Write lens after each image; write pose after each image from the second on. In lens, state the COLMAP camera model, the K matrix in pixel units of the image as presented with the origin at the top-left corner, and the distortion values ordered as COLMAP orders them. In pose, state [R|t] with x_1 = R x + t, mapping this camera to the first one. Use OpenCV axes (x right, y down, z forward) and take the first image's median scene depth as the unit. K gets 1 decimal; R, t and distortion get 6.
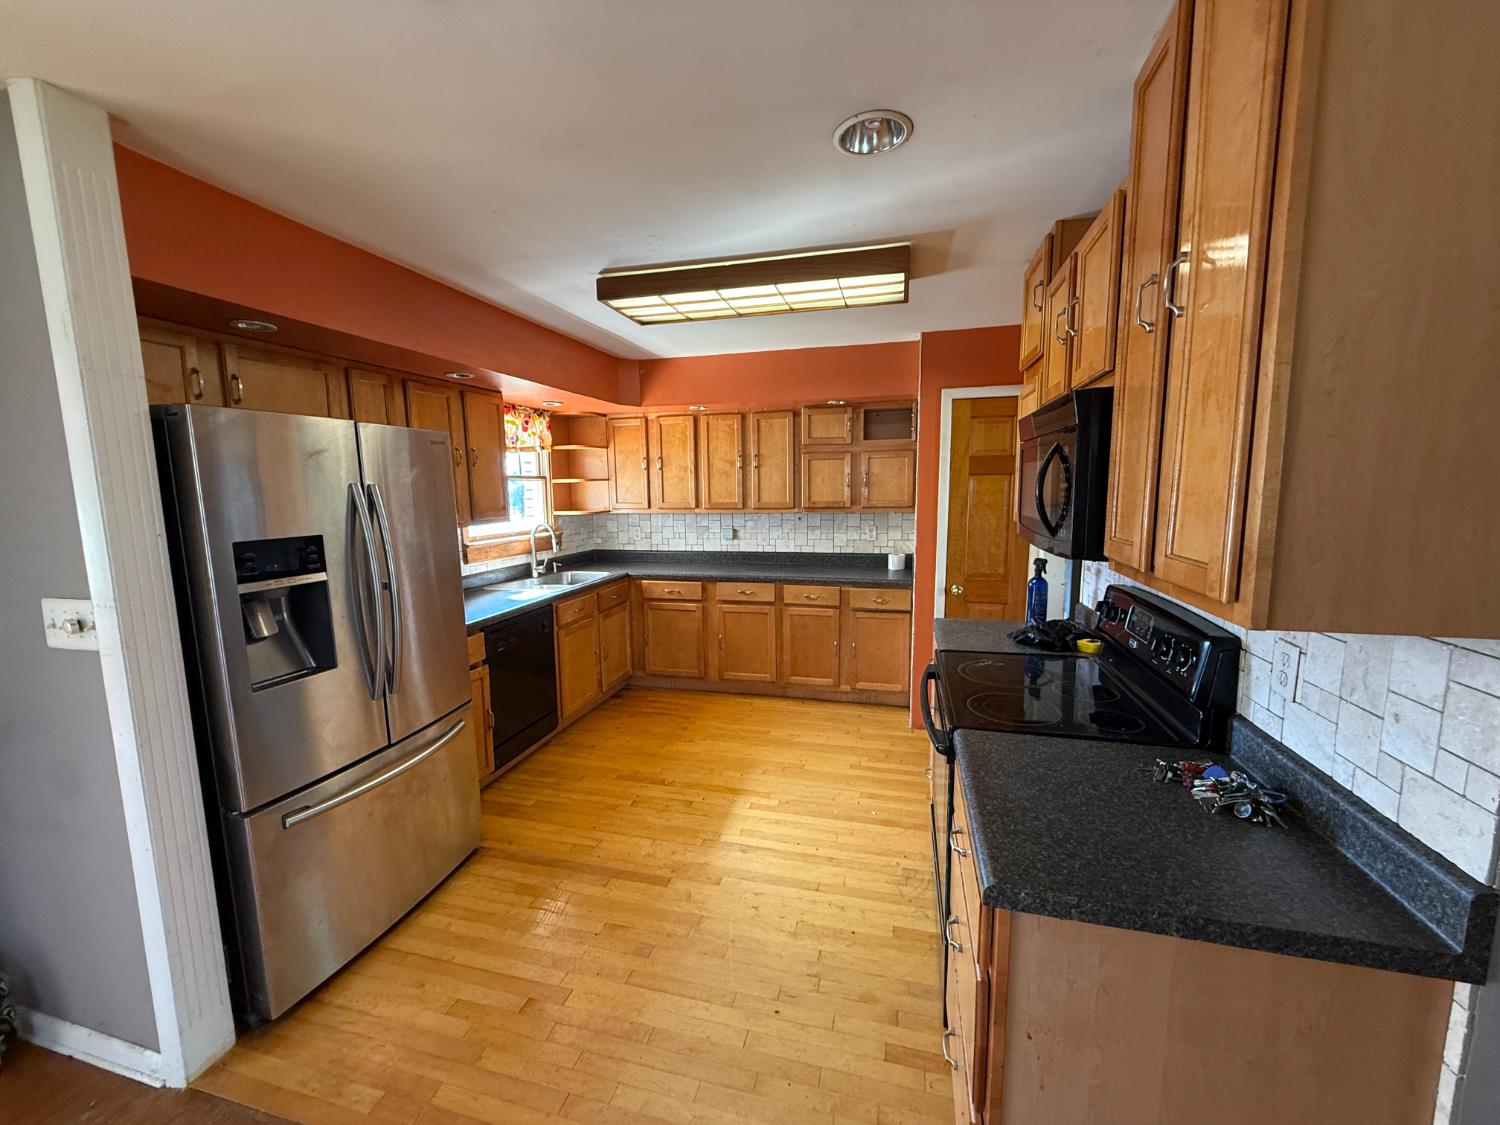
lens RADIAL K [[598.0, 0, 749.1], [0, 598.0, 564.3], [0, 0, 1]] dist [0.001607, 0.000179]
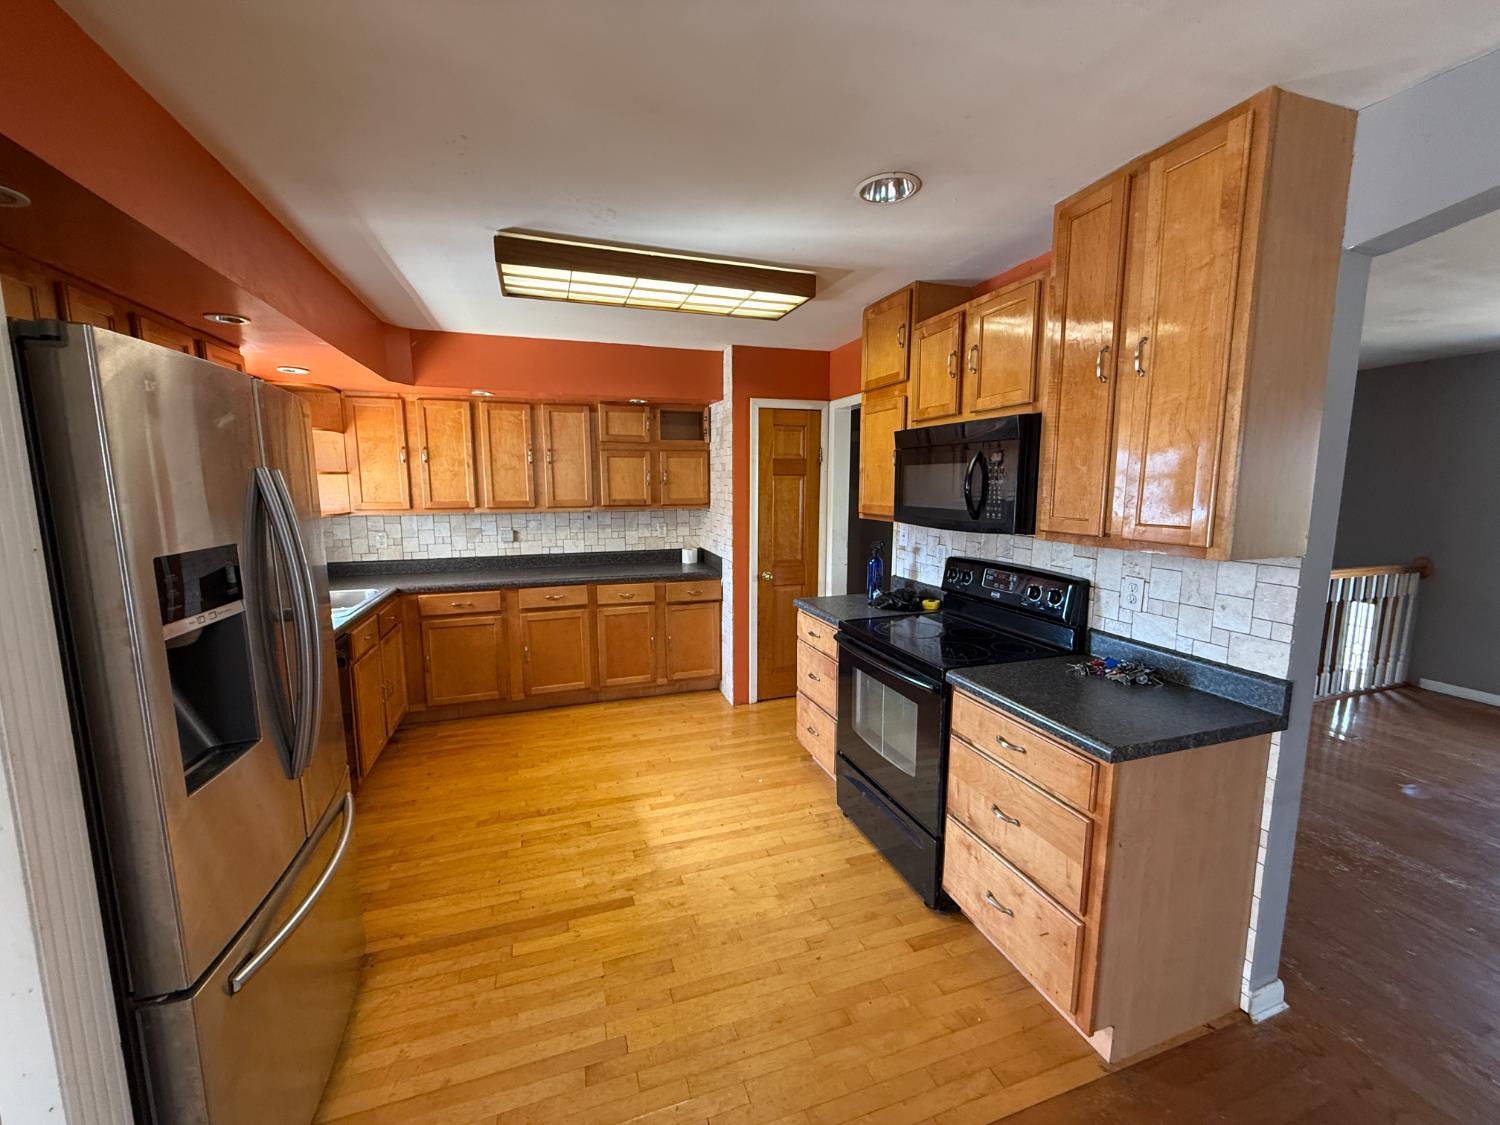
lens RADIAL K [[598.0, 0, 751.7], [0, 598.0, 564.1], [0, 0, 1]] dist [0.001607, 0.000179]
pose [[0.834859, -0.063080, 0.546838, -0.304174], [0.064226, 0.997790, 0.017044, -0.000737], [-0.546704, 0.020892, 0.837065, 0.065119]]
